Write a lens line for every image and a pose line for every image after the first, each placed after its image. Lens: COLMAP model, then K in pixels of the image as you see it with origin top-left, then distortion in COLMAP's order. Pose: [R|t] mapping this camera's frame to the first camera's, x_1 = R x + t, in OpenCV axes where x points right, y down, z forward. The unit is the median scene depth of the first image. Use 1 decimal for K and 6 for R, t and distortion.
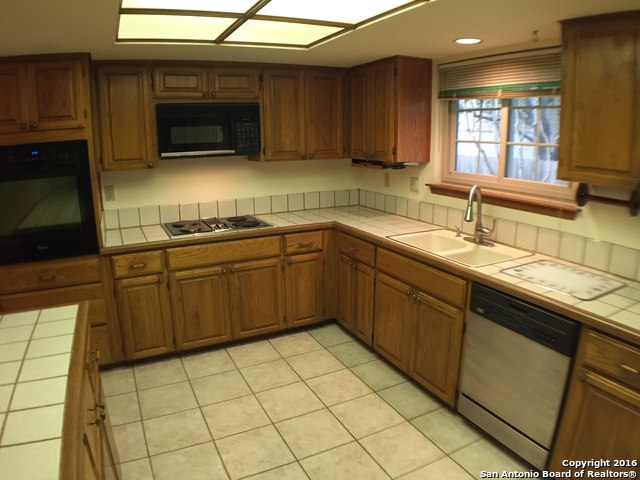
lens RADIAL K [[443.7, 0, 320.0], [0, 443.7, 240.0], [0, 0, 1]] dist [-0.170003, 0.006416]
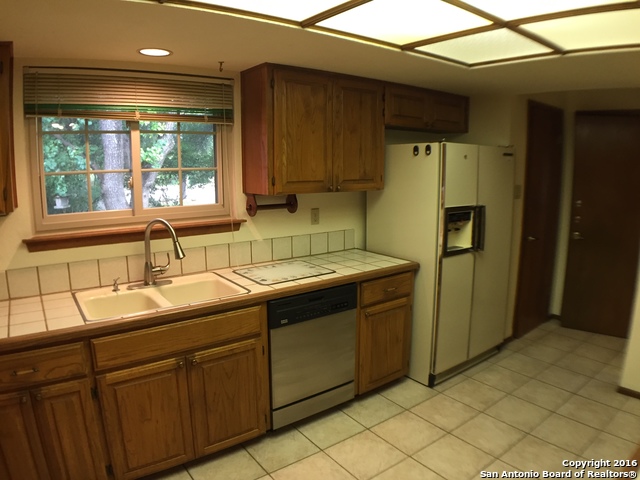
lens RADIAL K [[443.7, 0, 320.0], [0, 443.7, 240.0], [0, 0, 1]] dist [-0.170003, 0.006416]
pose [[-0.190999, -0.158307, 0.968741, -0.619005], [0.227748, 0.952831, 0.200610, -0.210482], [-0.954804, 0.258945, -0.145936, 0.930966]]
